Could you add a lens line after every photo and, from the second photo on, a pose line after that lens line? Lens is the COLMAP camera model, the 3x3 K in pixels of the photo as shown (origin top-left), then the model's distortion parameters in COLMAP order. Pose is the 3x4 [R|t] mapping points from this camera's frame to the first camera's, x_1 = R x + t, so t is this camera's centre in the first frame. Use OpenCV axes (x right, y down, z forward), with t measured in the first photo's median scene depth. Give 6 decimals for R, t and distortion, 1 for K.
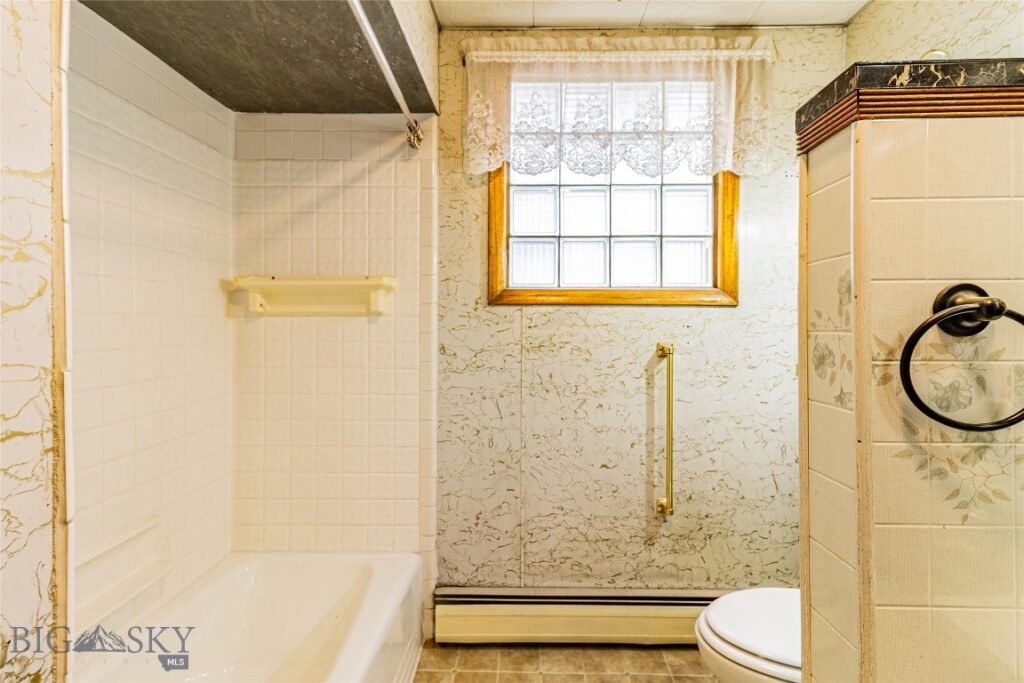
lens RADIAL K [[484.8, 0, 513.9], [0, 484.8, 332.9], [0, 0, 1]] dist [0.000964, 0.001052]
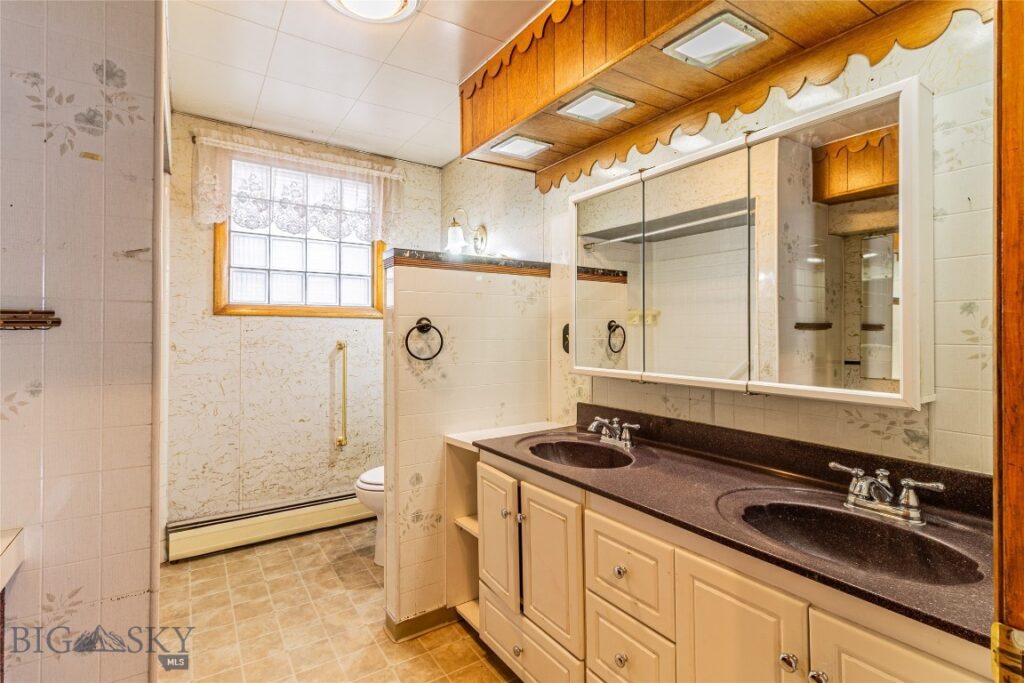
lens RADIAL K [[484.8, 0, 517.8], [0, 484.8, 326.9], [0, 0, 1]] dist [0.000964, 0.001052]
pose [[0.811237, 0.005847, 0.584689, -0.161045], [0.007271, 0.999772, -0.020086, 0.011903], [-0.584673, 0.020546, 0.811009, -0.667409]]
